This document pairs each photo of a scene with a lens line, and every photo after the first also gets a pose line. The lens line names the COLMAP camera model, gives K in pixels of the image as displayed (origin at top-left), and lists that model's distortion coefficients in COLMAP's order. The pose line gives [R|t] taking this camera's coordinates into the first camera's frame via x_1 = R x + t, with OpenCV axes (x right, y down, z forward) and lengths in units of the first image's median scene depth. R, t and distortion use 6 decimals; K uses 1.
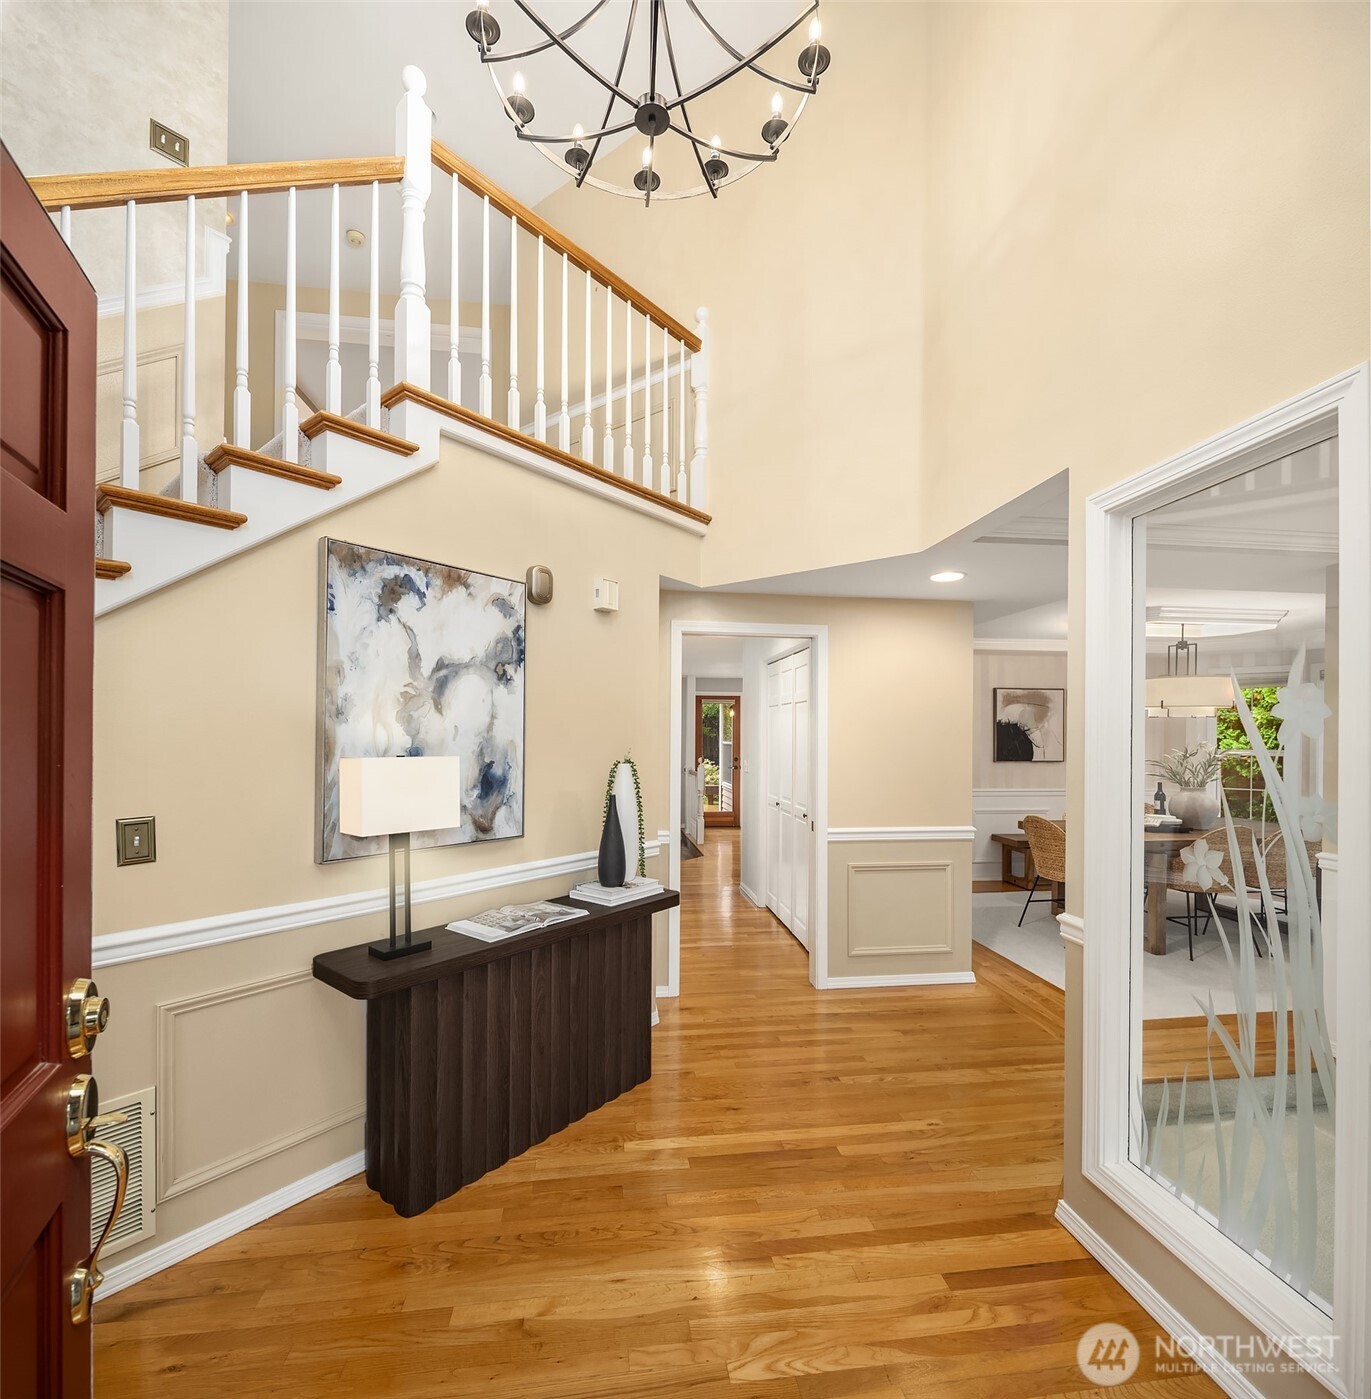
lens RADIAL K [[665.7, 0, 705.0], [0, 665.7, 740.0], [0, 0, 1]] dist [-0.002810, -0.000093]
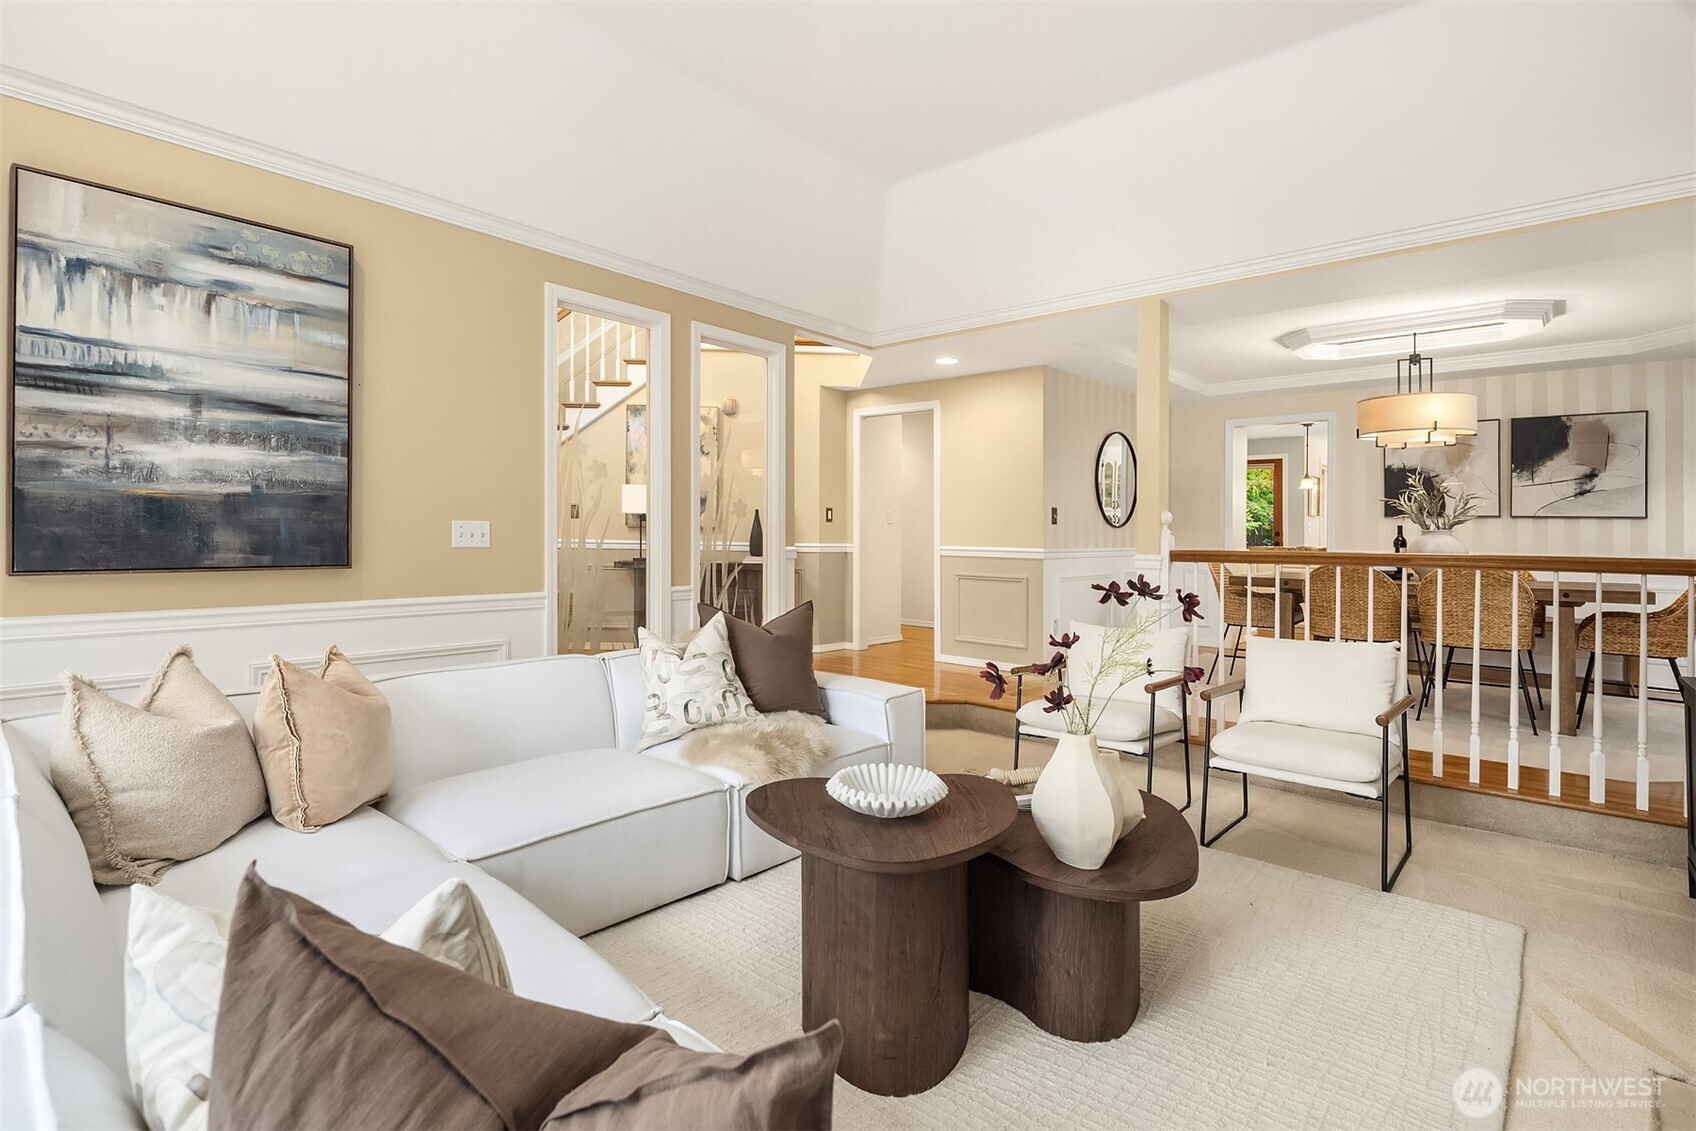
lens RADIAL K [[820.4, 0, 866.1], [0, 820.4, 539.3], [0, 0, 1]] dist [0.002158, -0.005017]
pose [[0.667350, 0.008606, -0.744695, 0.950846], [-0.012924, 0.999916, -0.000026, 0.085290], [0.744632, 0.009642, 0.667405, -0.183202]]
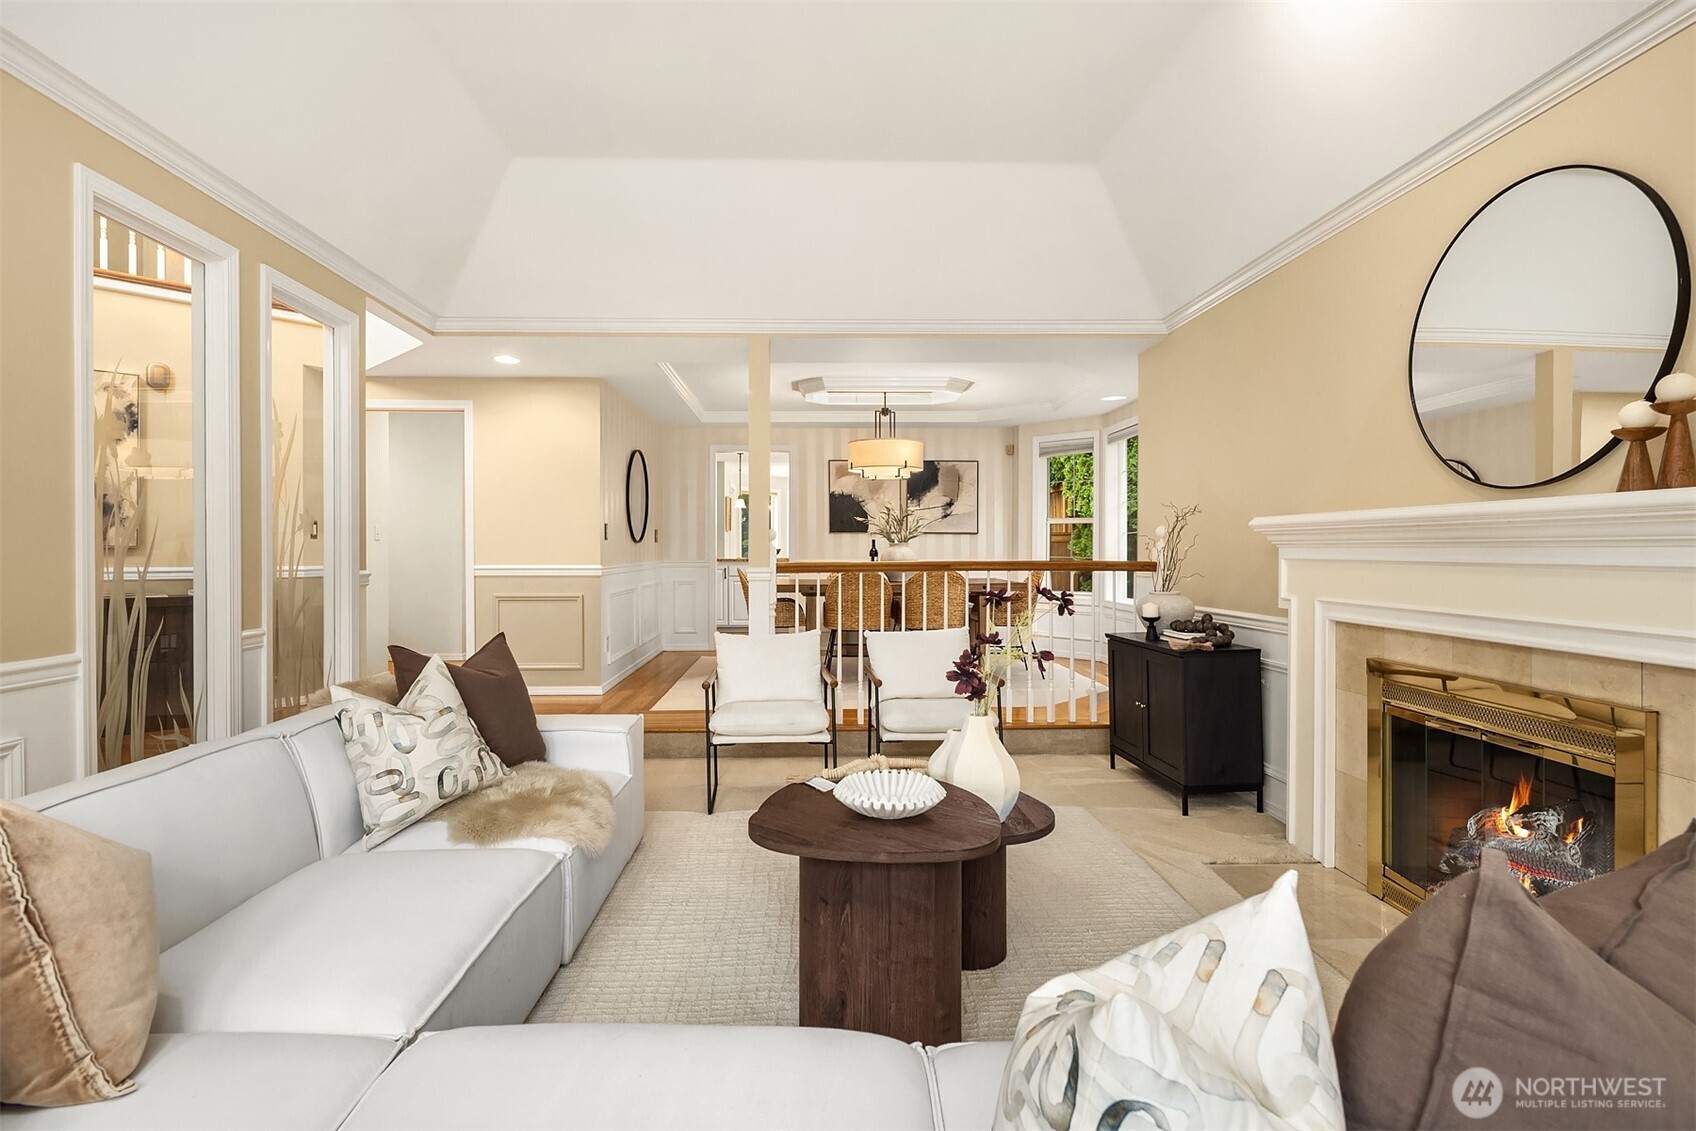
lens RADIAL K [[820.4, 0, 840.4], [0, 820.4, 555.8], [0, 0, 1]] dist [0.002158, -0.005017]
pose [[0.995580, -0.005962, -0.093732, 0.712049], [0.006108, 0.999981, 0.001267, 0.083293], [0.093723, -0.001833, 0.995597, -0.313917]]
